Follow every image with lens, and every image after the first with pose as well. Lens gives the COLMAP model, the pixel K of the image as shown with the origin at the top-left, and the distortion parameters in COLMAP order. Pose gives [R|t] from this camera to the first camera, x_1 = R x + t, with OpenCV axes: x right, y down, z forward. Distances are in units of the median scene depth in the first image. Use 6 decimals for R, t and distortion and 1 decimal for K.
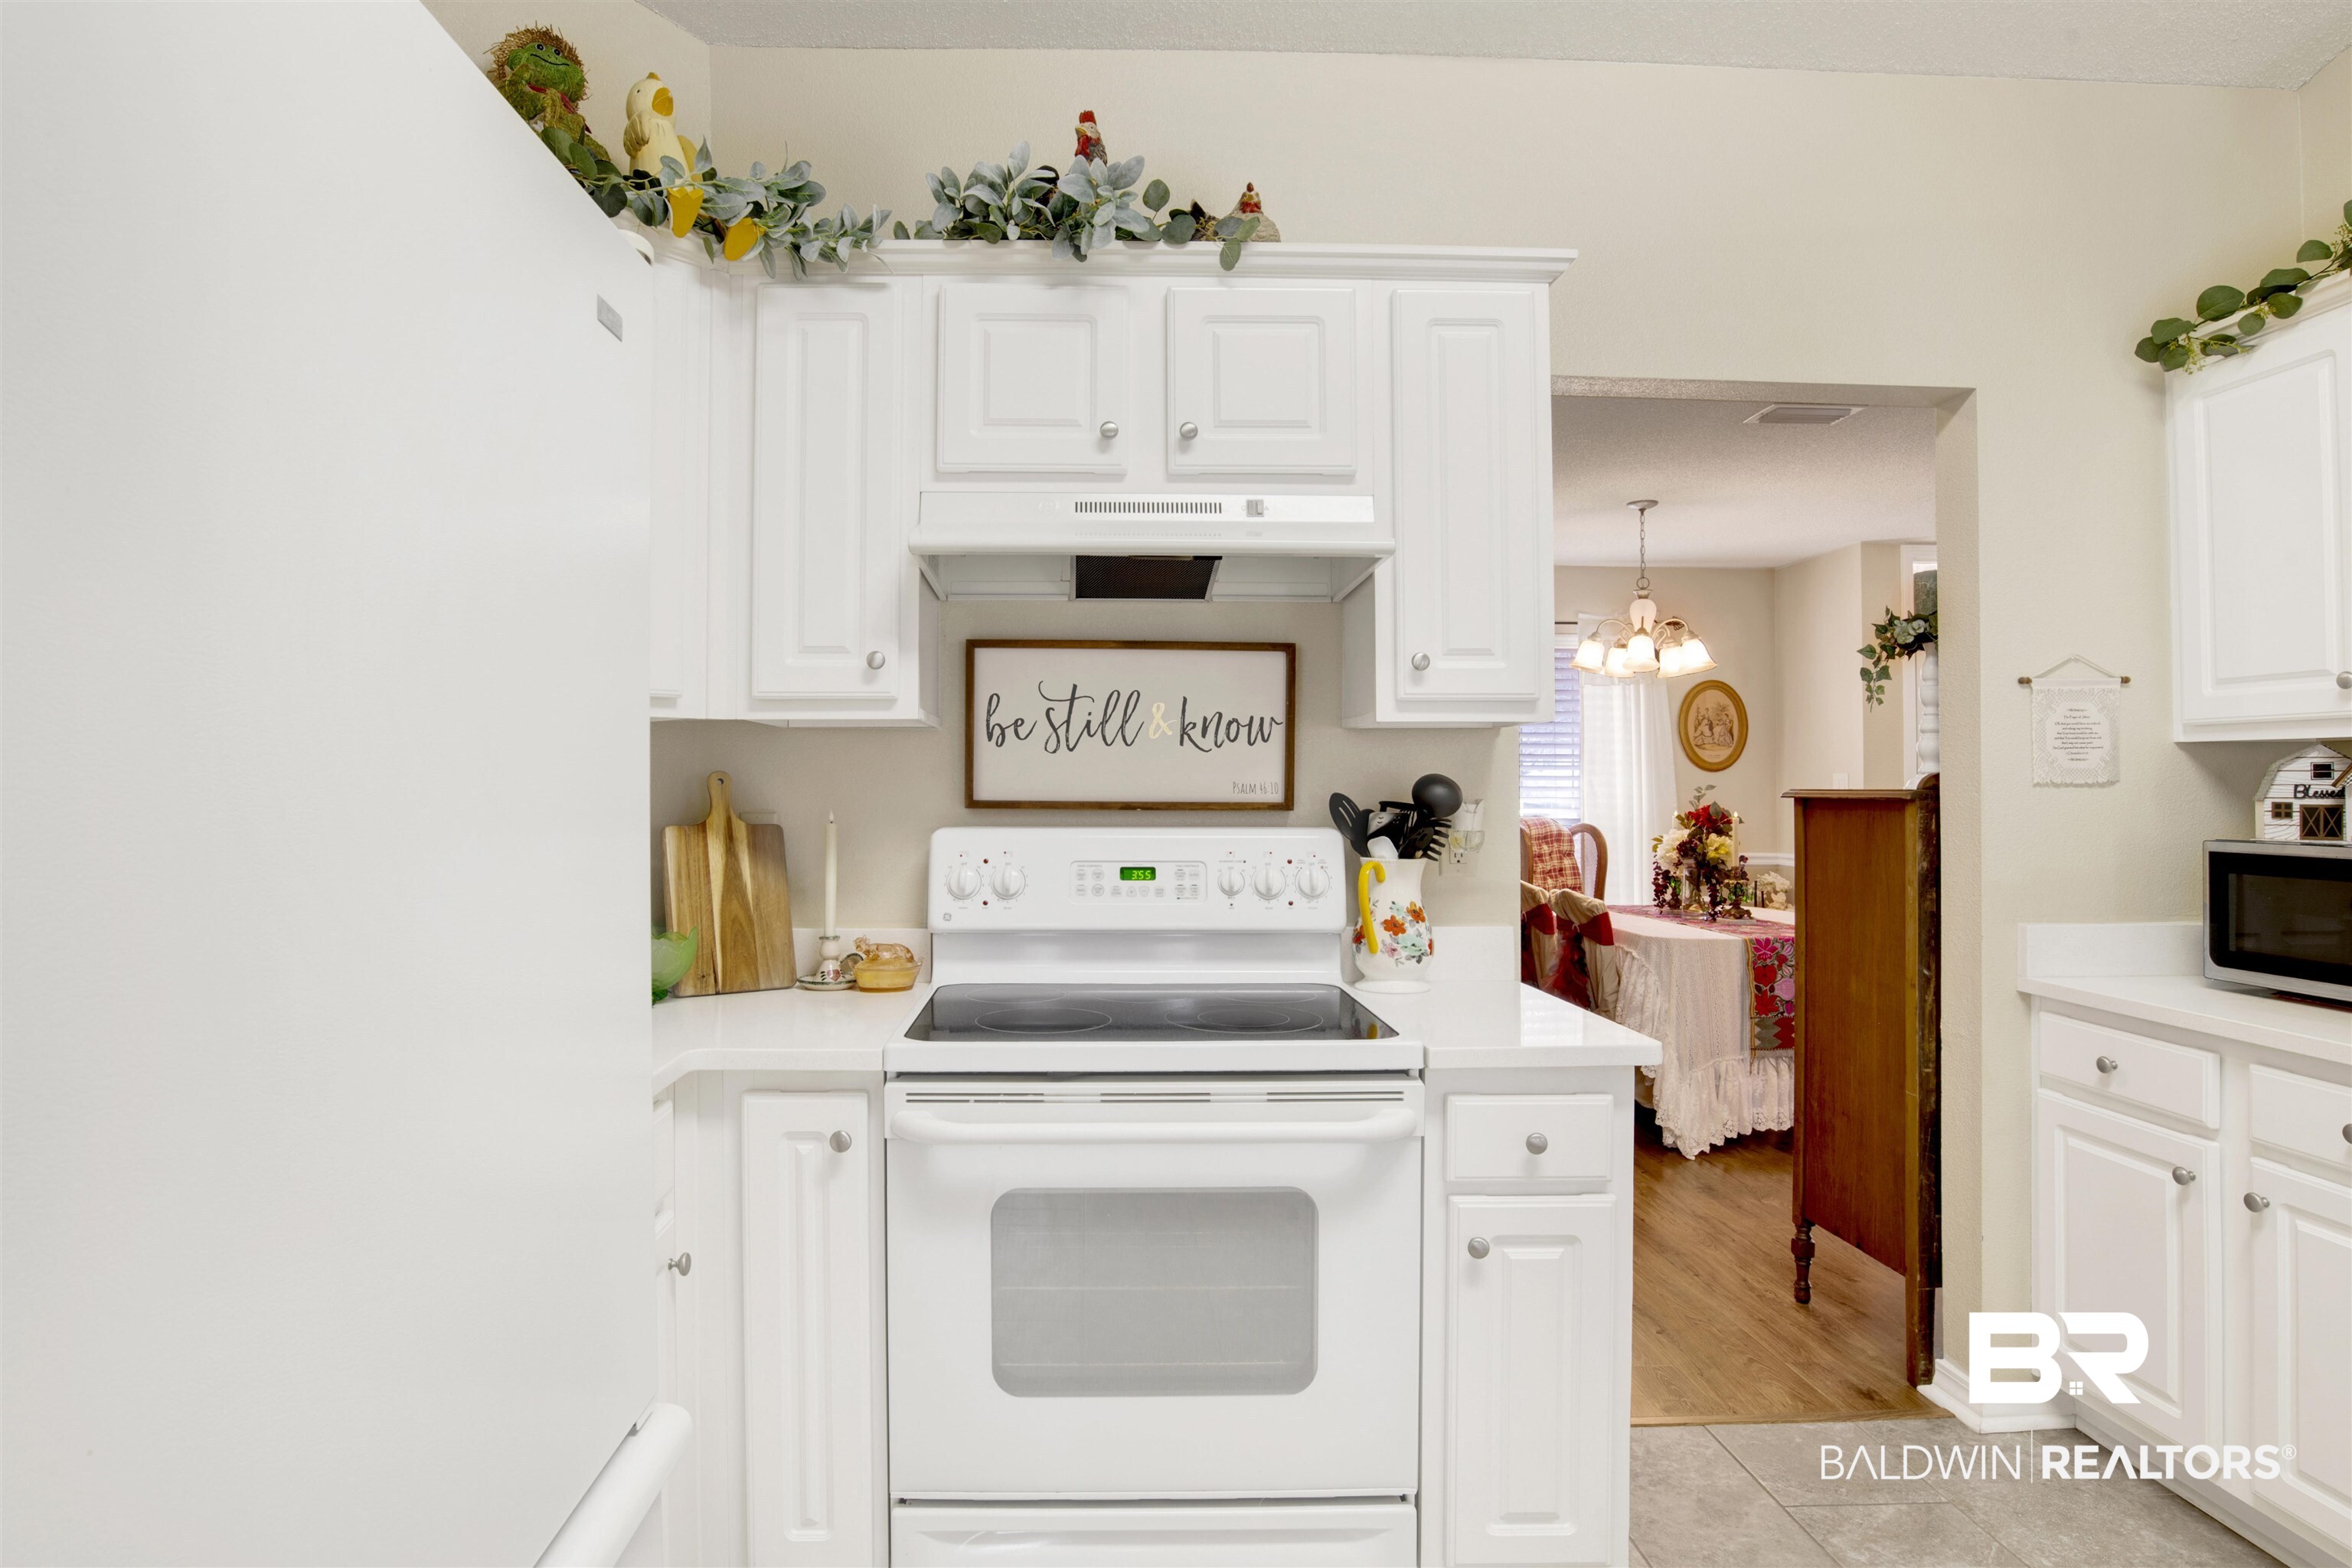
lens RADIAL K [[1284.6, 0, 1148.2], [0, 1284.6, 747.7], [0, 0, 1]] dist [-0.066209, 0.030888]
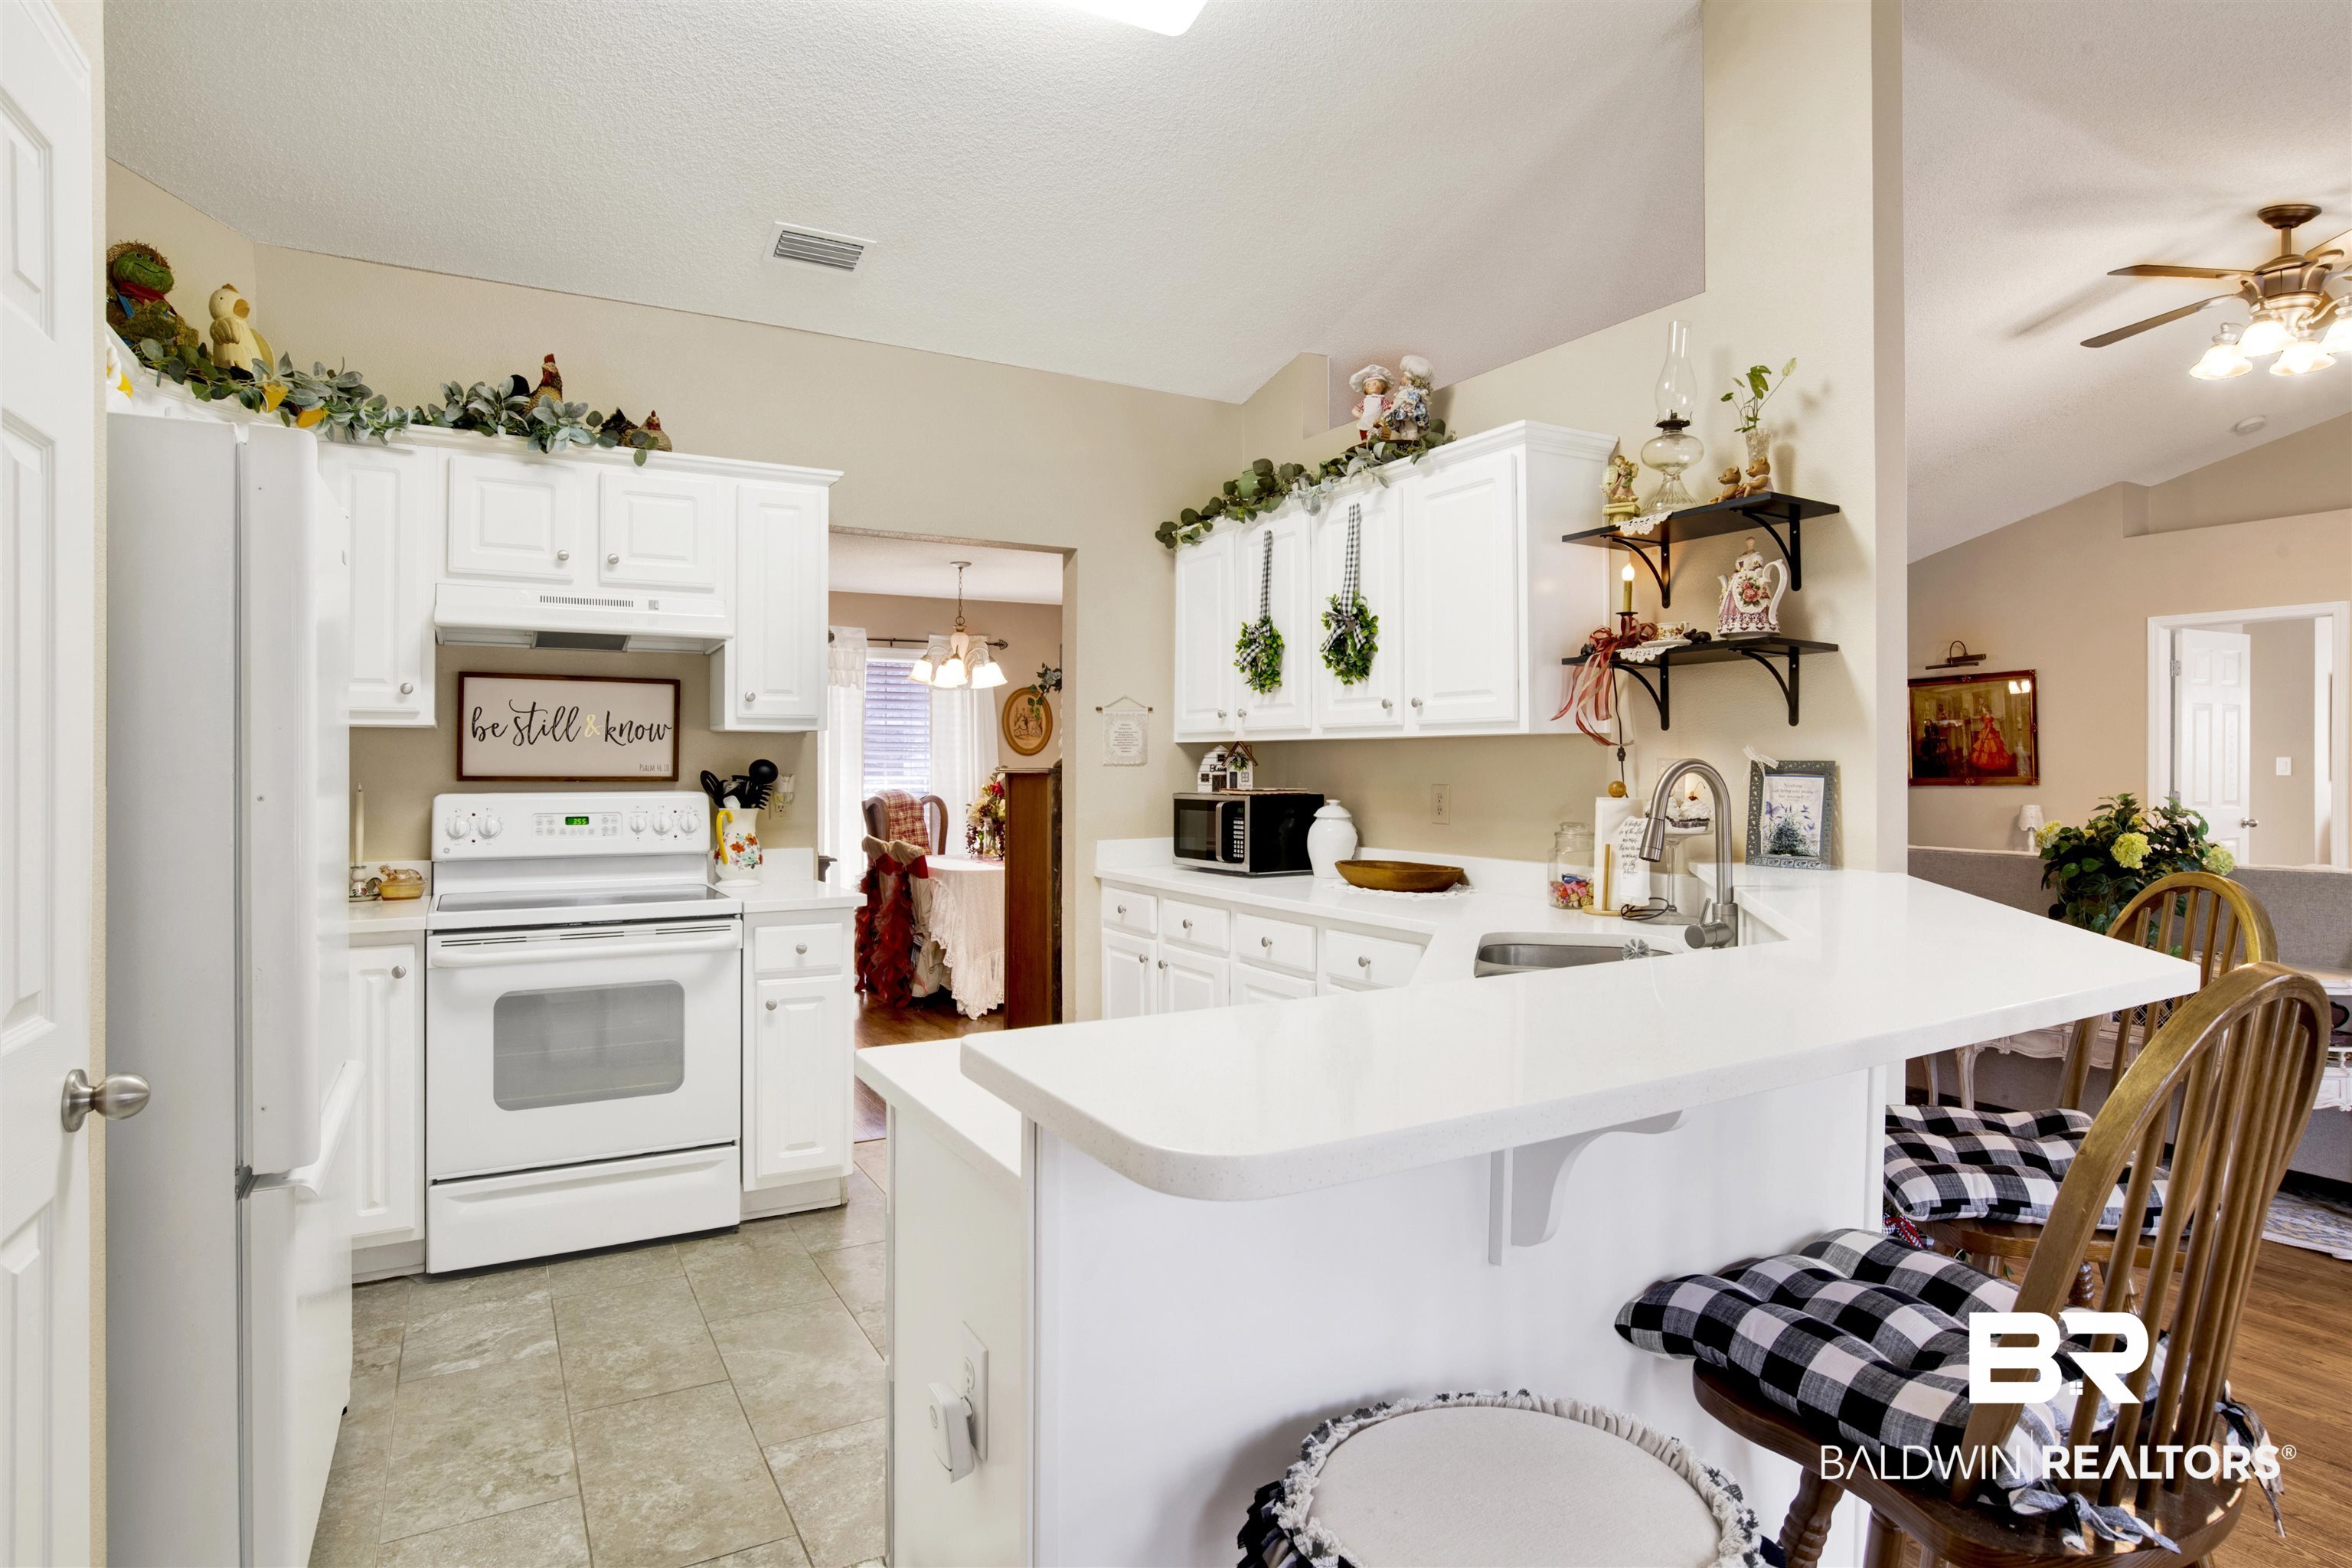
lens RADIAL K [[1284.6, 0, 1148.2], [0, 1284.6, 747.7], [0, 0, 1]] dist [-0.066209, 0.030888]
pose [[0.906091, 0.003373, 0.423069, -0.033756], [-0.009543, 0.999877, 0.012467, -0.021002], [-0.422975, -0.015333, 0.906012, -0.770488]]
